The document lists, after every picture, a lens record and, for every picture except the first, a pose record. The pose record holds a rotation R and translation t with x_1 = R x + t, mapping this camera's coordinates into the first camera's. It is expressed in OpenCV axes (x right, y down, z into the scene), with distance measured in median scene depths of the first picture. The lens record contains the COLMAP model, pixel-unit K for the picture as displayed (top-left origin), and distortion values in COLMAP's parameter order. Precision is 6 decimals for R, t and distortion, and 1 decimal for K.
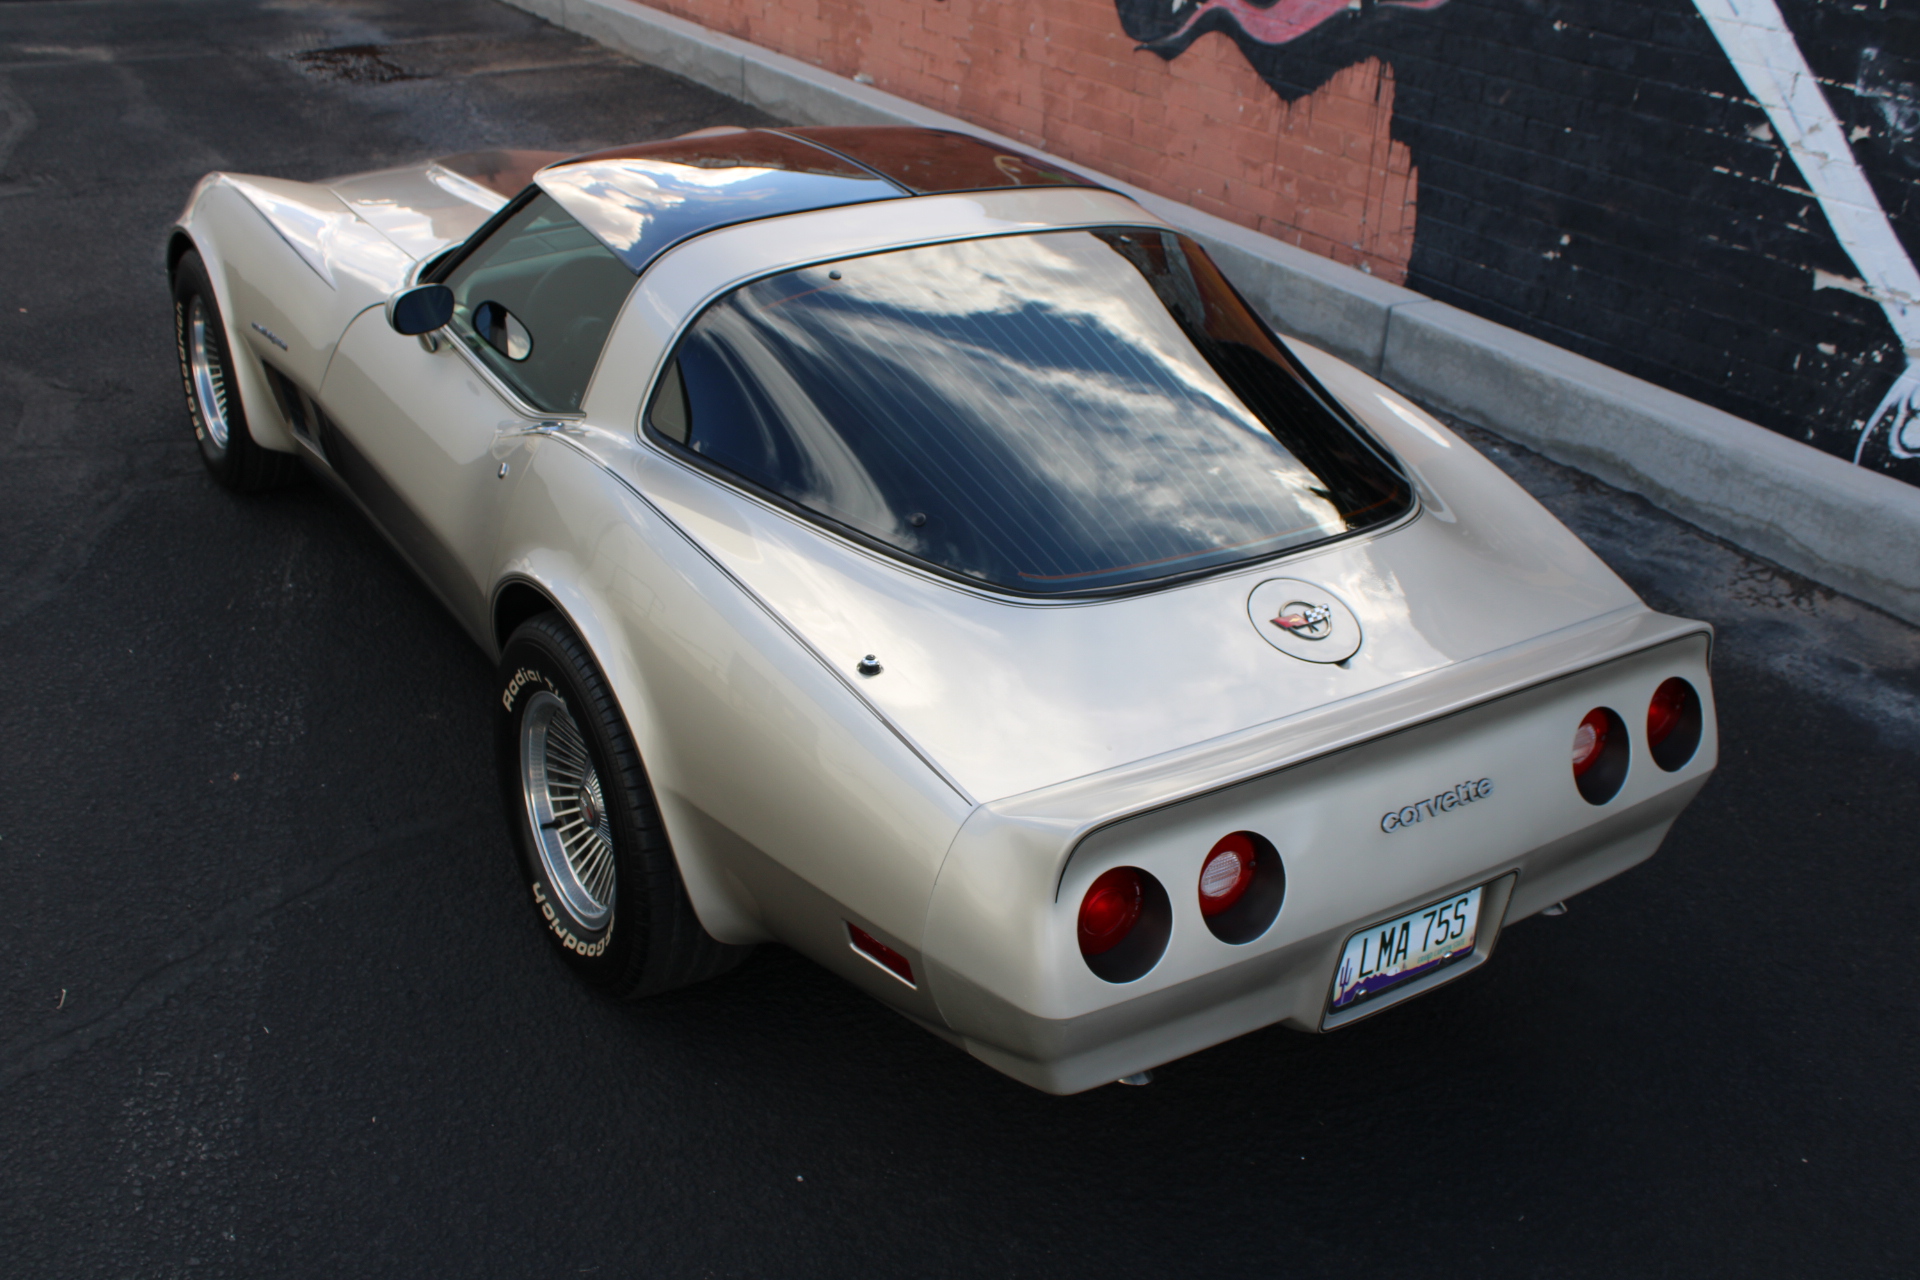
lens RADIAL K [[1908.7, 0, 963.0], [0, 1908.7, 653.1], [0, 0, 1]] dist [-0.132033, 0.143933]
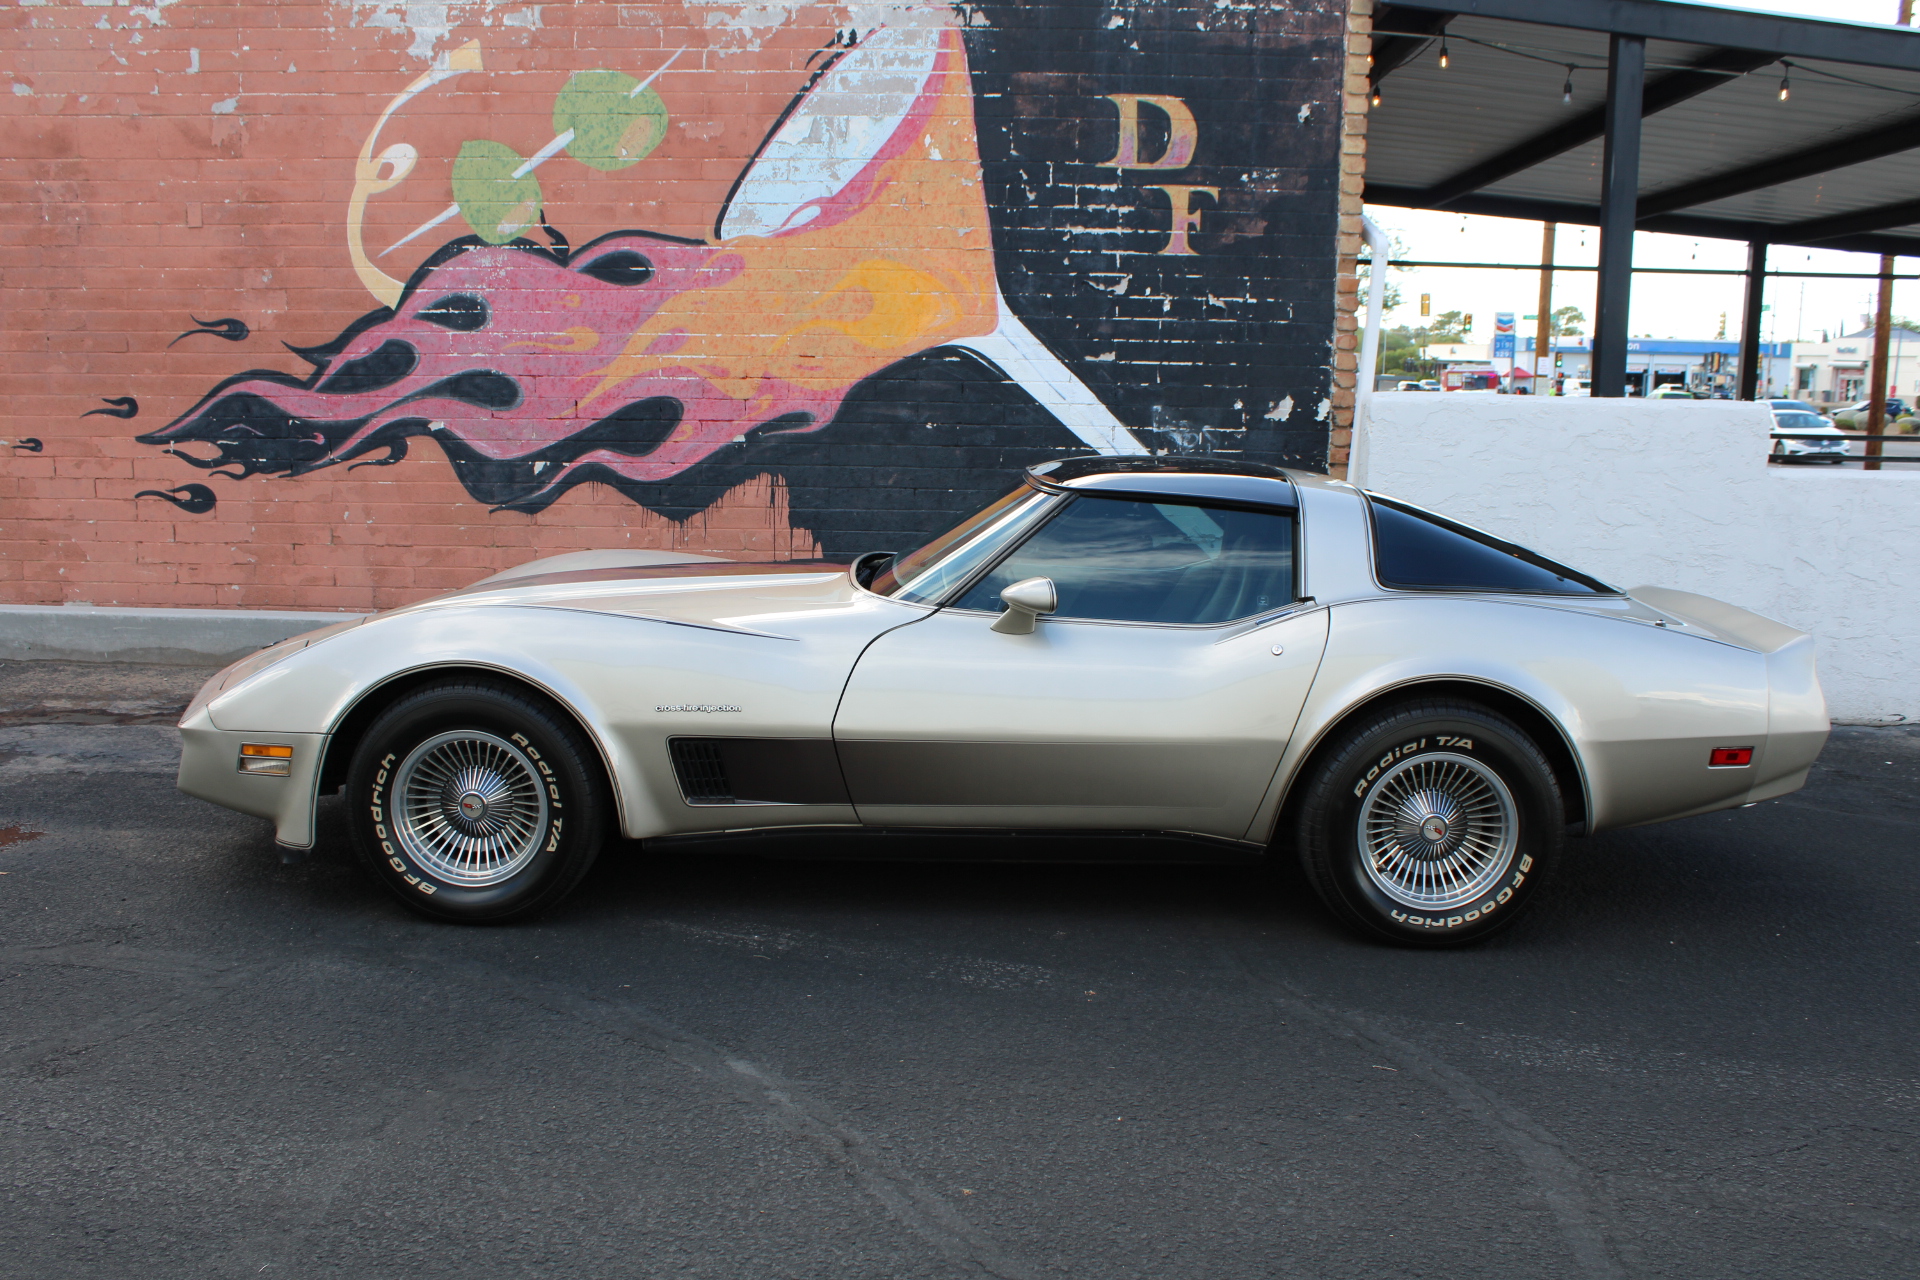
lens RADIAL K [[1728.6, 0, 959.2], [0, 1728.6, 642.9], [0, 0, 1]] dist [-0.156709, 0.158871]
pose [[0.559970, -0.165115, 0.811893, -0.842511], [0.387040, 0.918574, -0.080134, -0.055237], [-0.732553, 0.359108, 0.578280, 0.244782]]
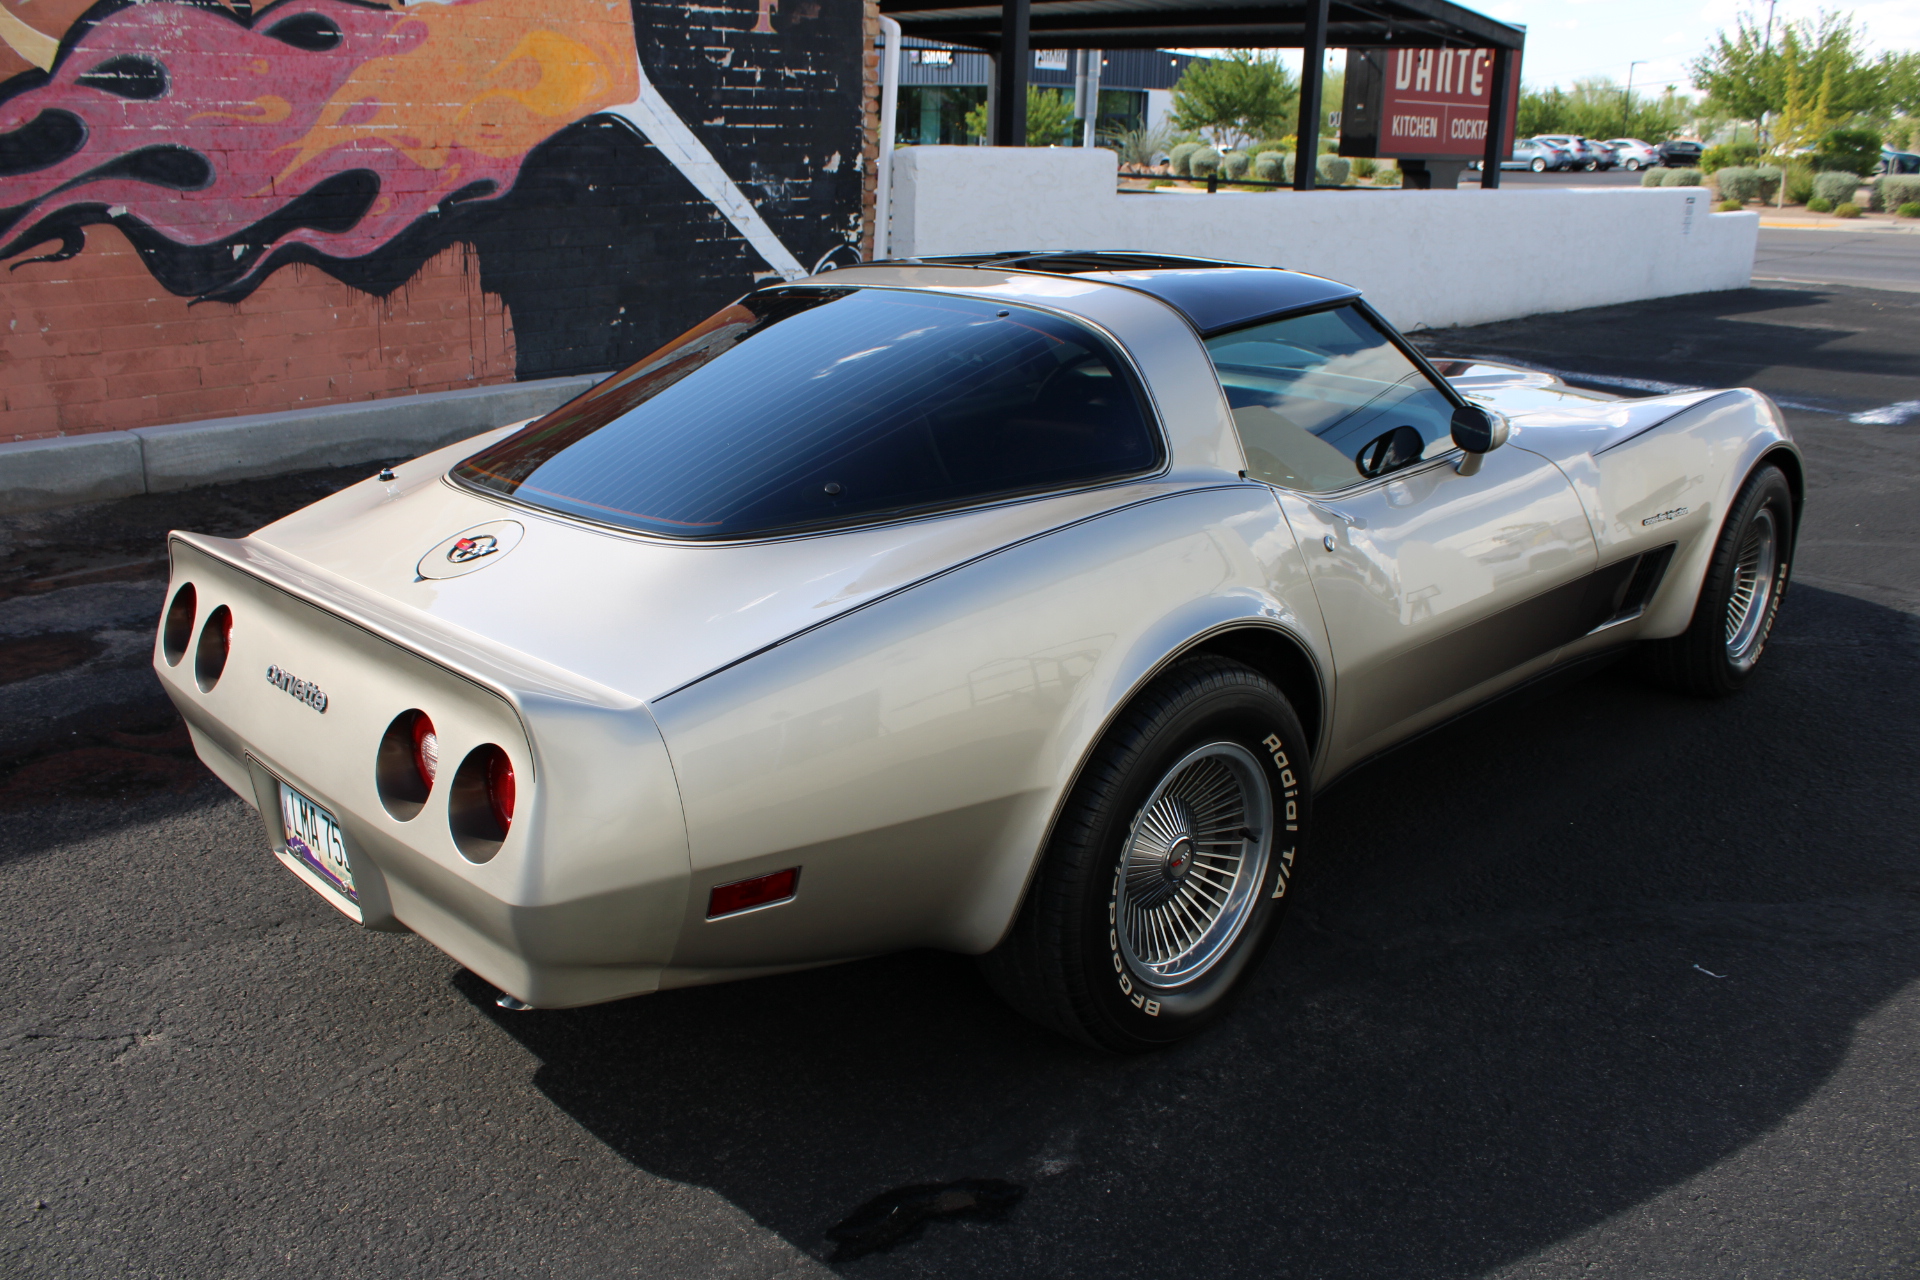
lens RADIAL K [[1575.6, 0, 936.5], [0, 1575.6, 636.8], [0, 0, 1]] dist [-0.173158, 0.156570]
pose [[-0.205504, -0.345561, 0.915618, -1.146613], [0.427613, 0.809847, 0.401616, -0.439843], [-0.880293, 0.474063, -0.018660, 0.962670]]
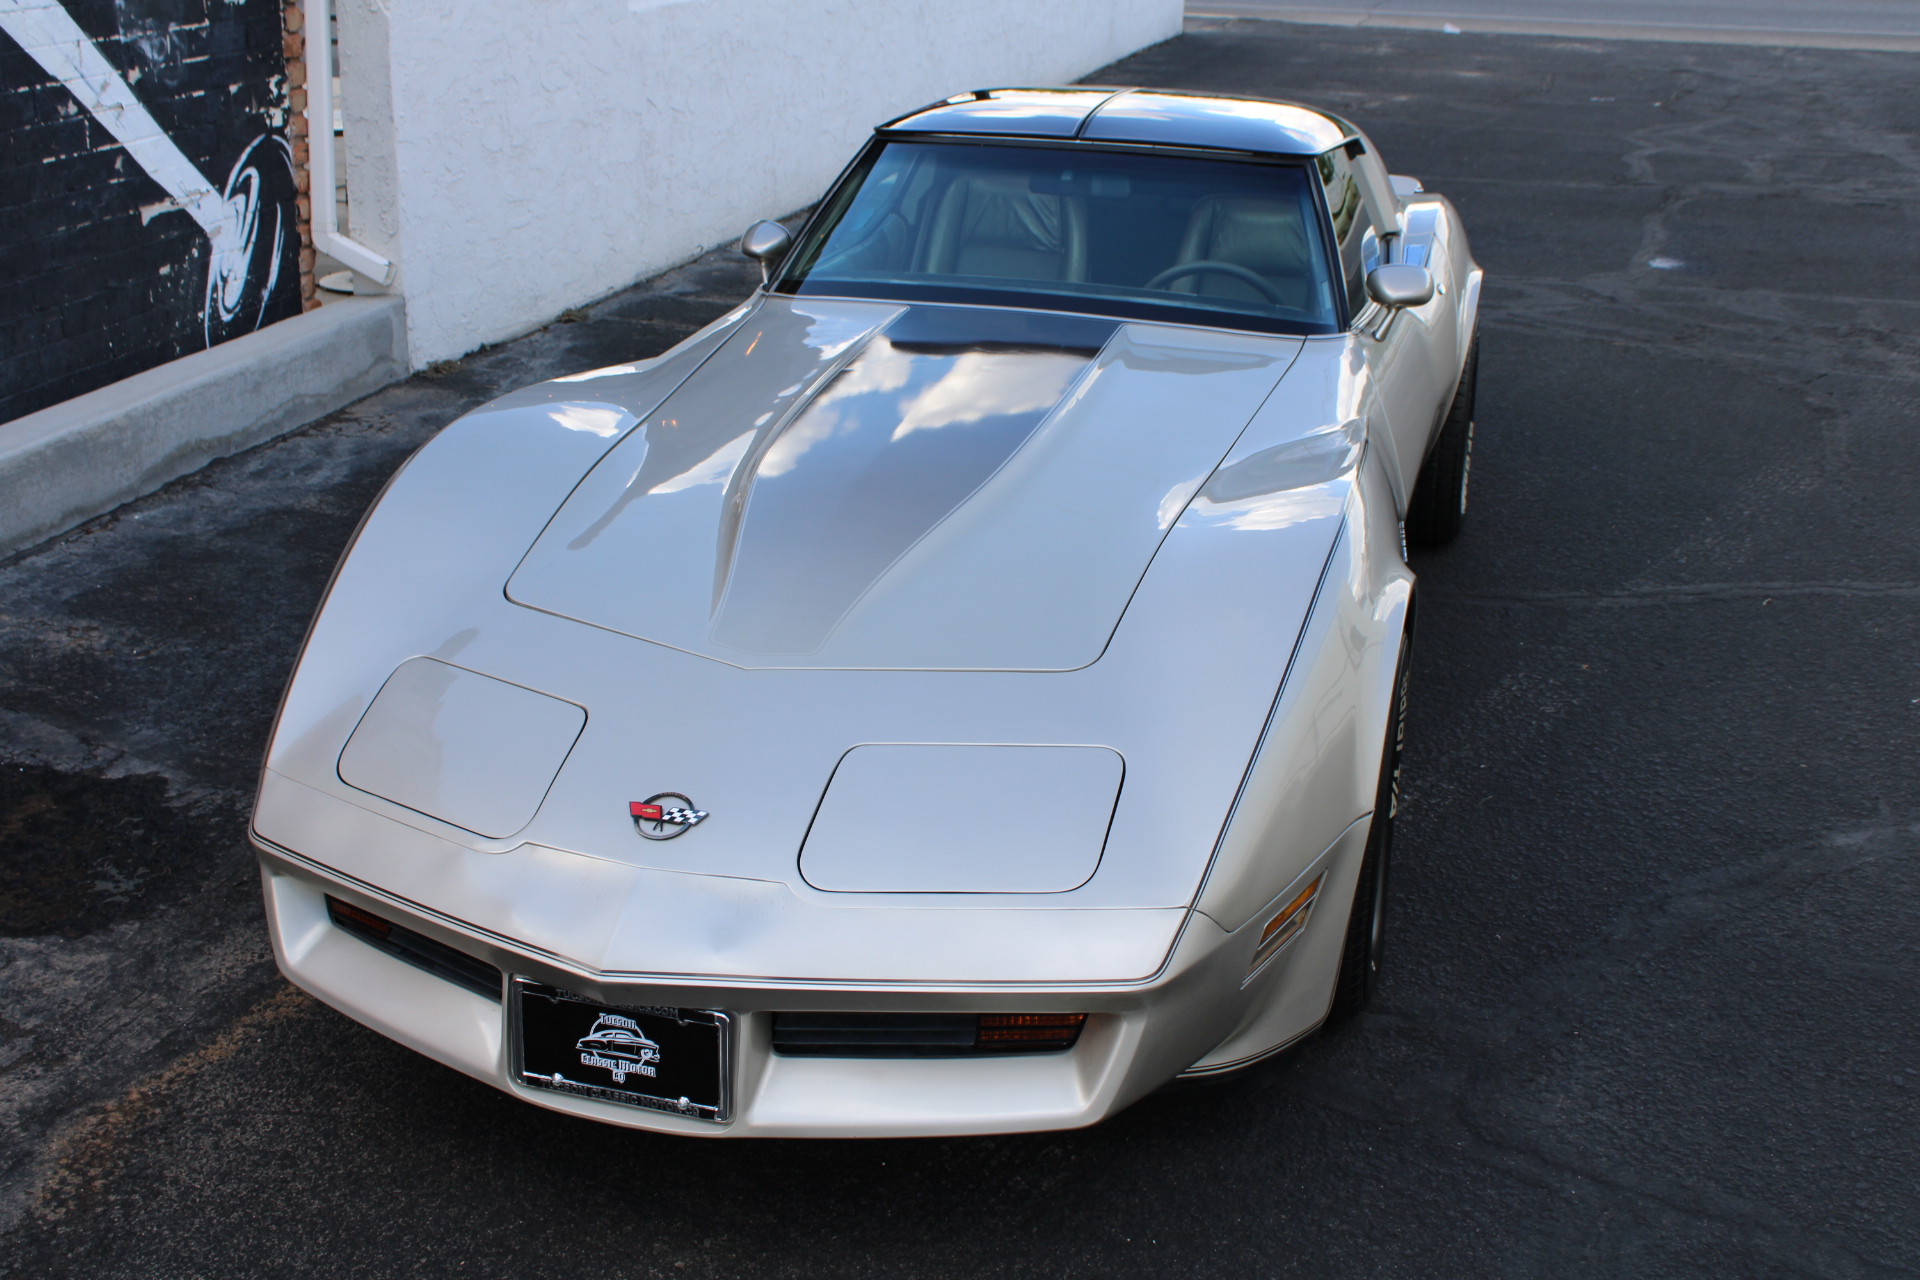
lens RADIAL K [[2035.8, 0, 922.4], [0, 2035.8, 636.8], [0, 0, 1]] dist [-0.116231, 0.147249]
pose [[-0.640466, -0.341146, 0.688057, -0.649376], [0.306292, 0.708121, 0.636200, -0.576426], [-0.704265, 0.618211, -0.349037, 1.140880]]
